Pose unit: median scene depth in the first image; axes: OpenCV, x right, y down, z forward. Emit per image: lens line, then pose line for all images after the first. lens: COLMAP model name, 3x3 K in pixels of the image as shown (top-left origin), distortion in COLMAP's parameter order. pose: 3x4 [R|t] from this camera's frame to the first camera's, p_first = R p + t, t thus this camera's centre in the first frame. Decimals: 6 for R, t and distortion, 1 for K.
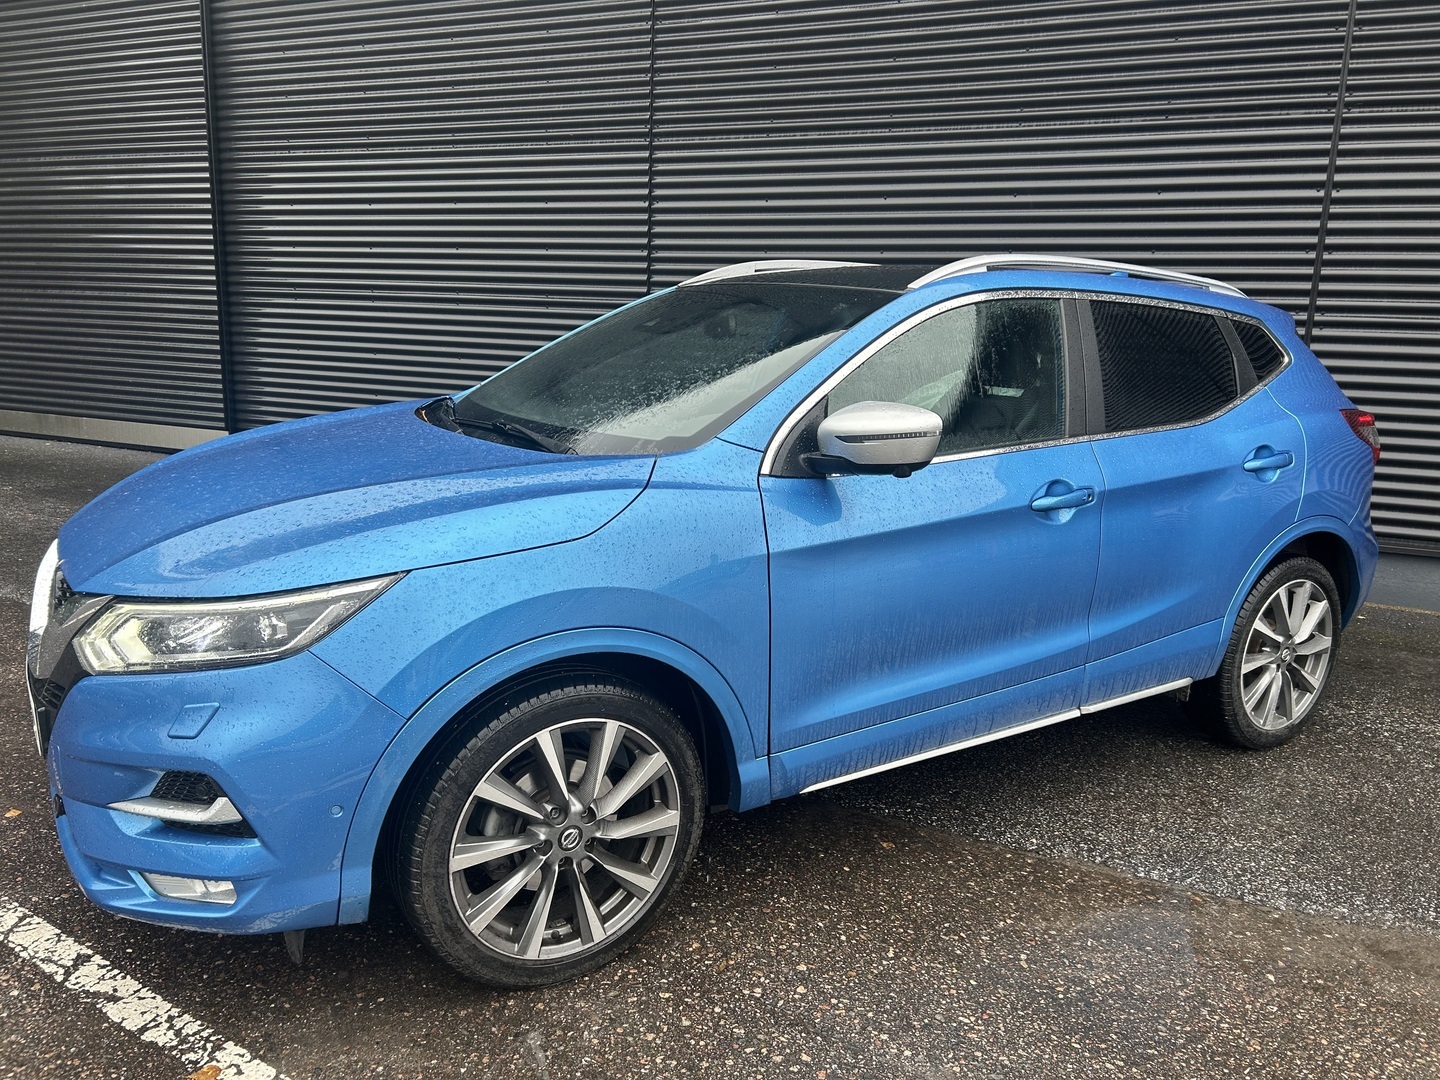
lens RADIAL K [[1082.3, 0, 730.3], [0, 1082.3, 543.9], [0, 0, 1]] dist [0.049594, -0.054499]
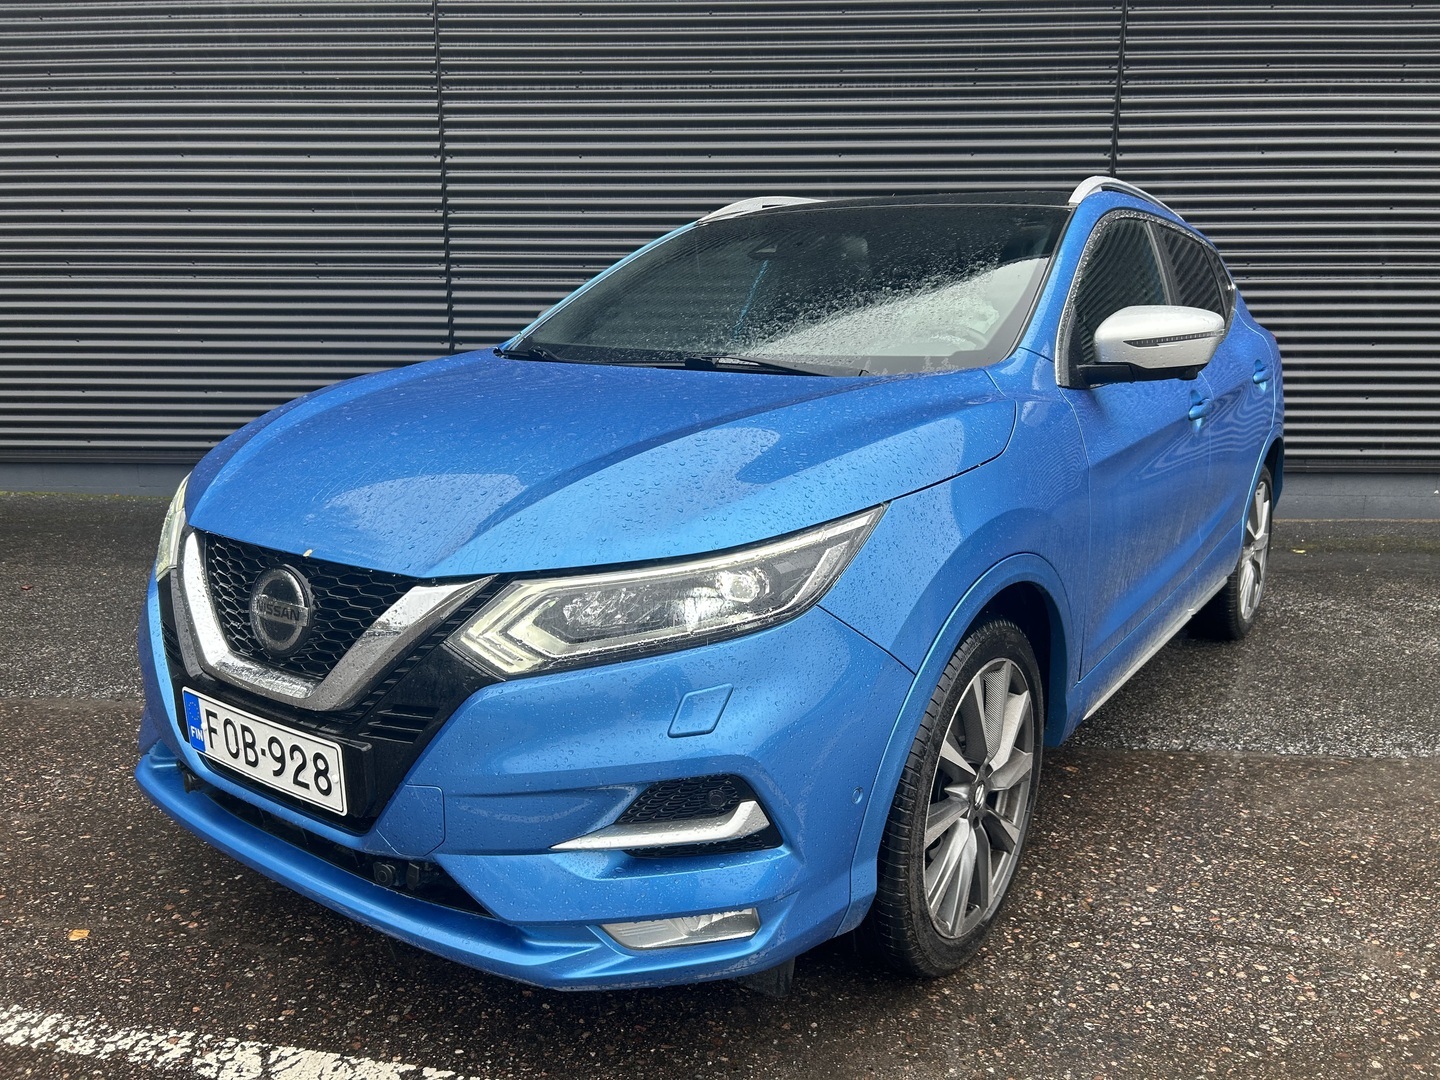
lens RADIAL K [[1082.3, 0, 718.4], [0, 1082.3, 541.1], [0, 0, 1]] dist [0.049594, -0.054499]
pose [[0.931277, -0.100934, 0.350051, -0.594534], [0.099988, 0.994771, 0.020825, 0.020767], [-0.350322, 0.015607, 0.936499, 0.216027]]
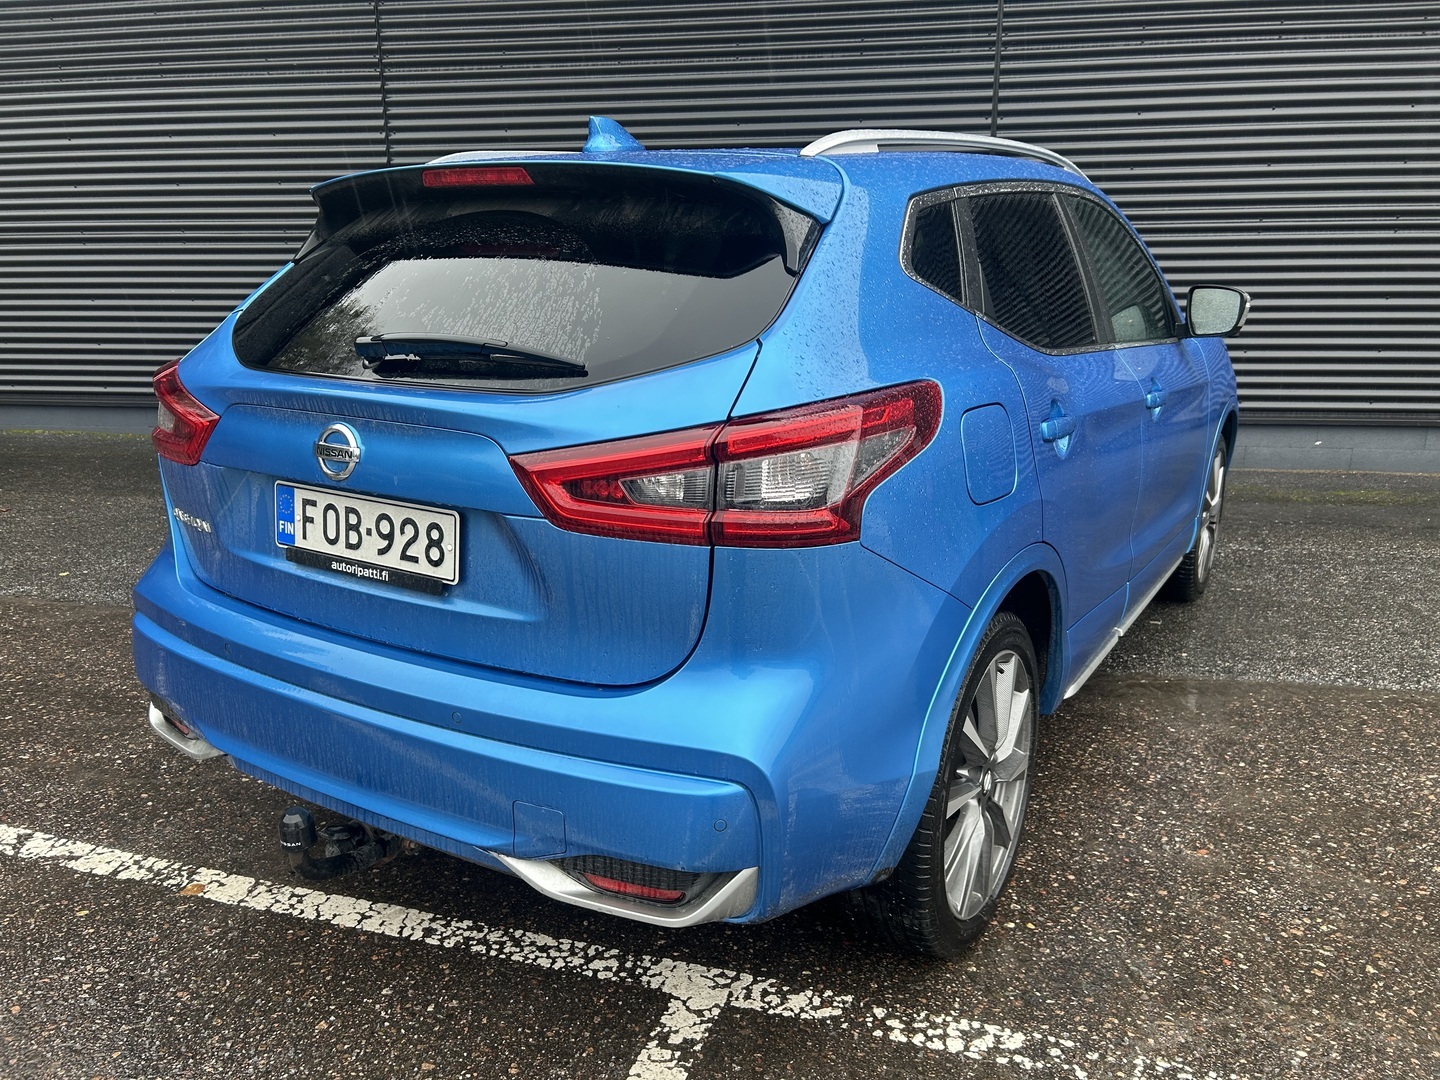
lens RADIAL K [[1082.3, 0, 726.3], [0, 1082.3, 542.2], [0, 0, 1]] dist [0.049594, -0.054499]
pose [[0.965897, -0.100261, 0.238729, -0.139956], [0.087542, 0.994146, 0.063326, 0.075425], [-0.243681, -0.040267, 0.969019, -0.209023]]
